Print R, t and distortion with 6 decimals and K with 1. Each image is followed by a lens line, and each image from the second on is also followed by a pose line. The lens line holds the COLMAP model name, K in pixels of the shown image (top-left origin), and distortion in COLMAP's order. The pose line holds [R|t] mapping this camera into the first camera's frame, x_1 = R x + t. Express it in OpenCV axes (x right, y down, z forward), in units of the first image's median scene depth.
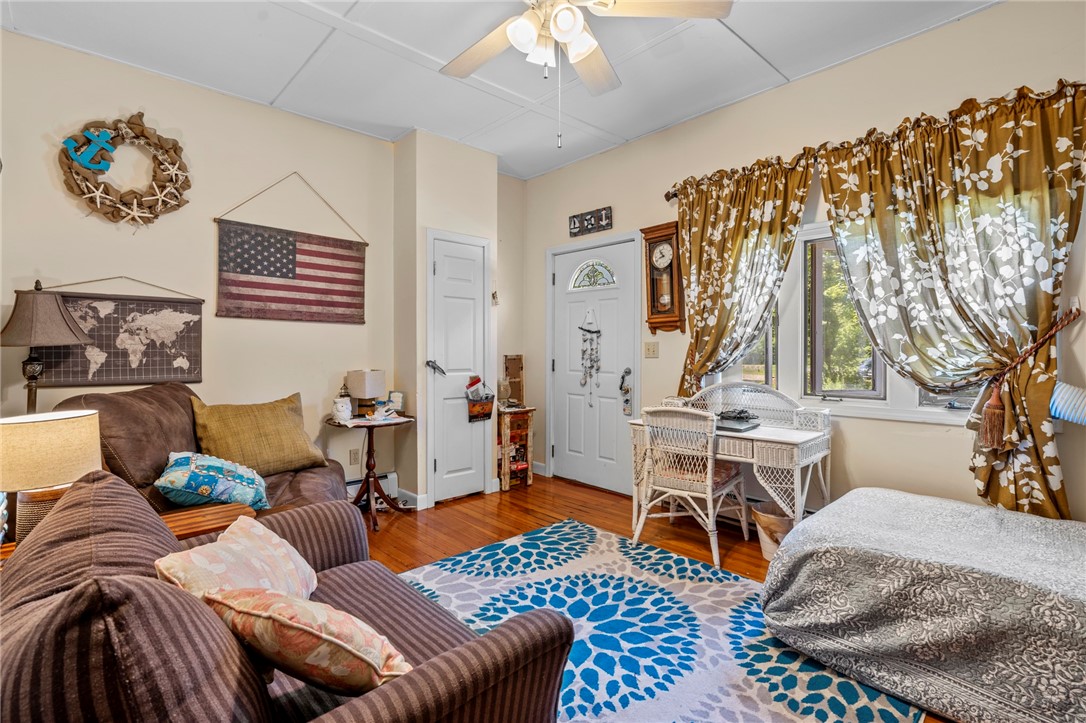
lens RADIAL K [[502.0, 0, 543.2], [0, 502.0, 354.7], [0, 0, 1]] dist [-0.000998, 0.000015]
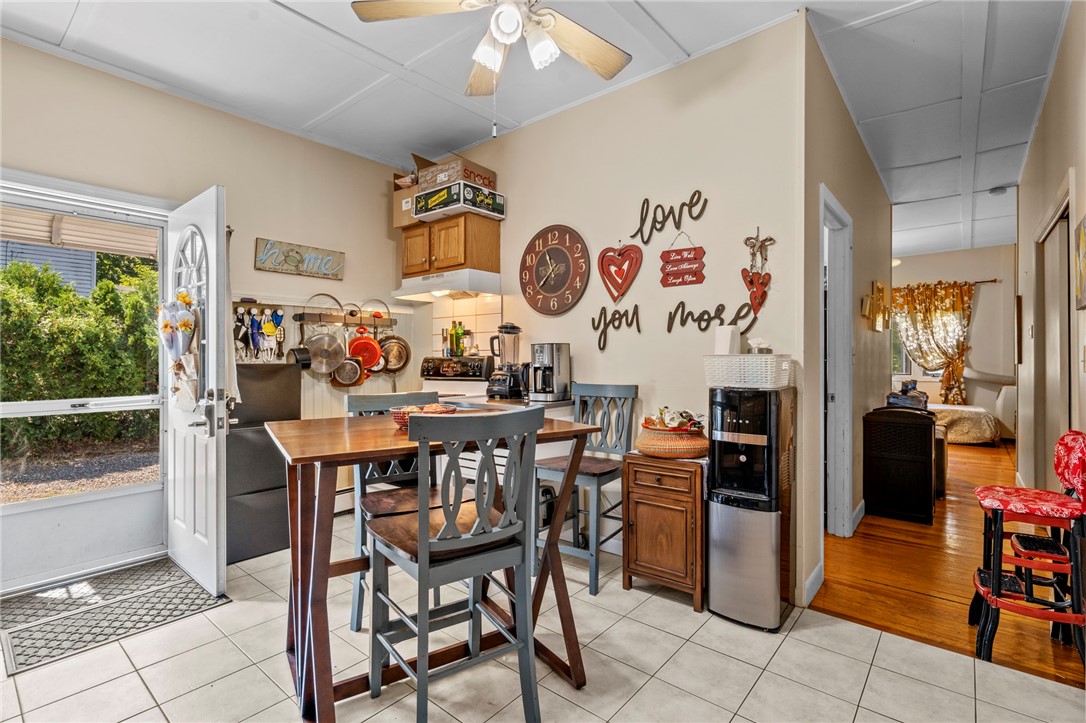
lens RADIAL K [[502.0, 0, 542.4], [0, 502.0, 362.0], [0, 0, 1]] dist [-0.000998, 0.000015]
pose [[0.993511, -0.003320, 0.113692, -2.089194], [0.003056, 0.999992, 0.002500, 0.002271], [-0.113699, -0.002136, 0.993513, -1.946281]]
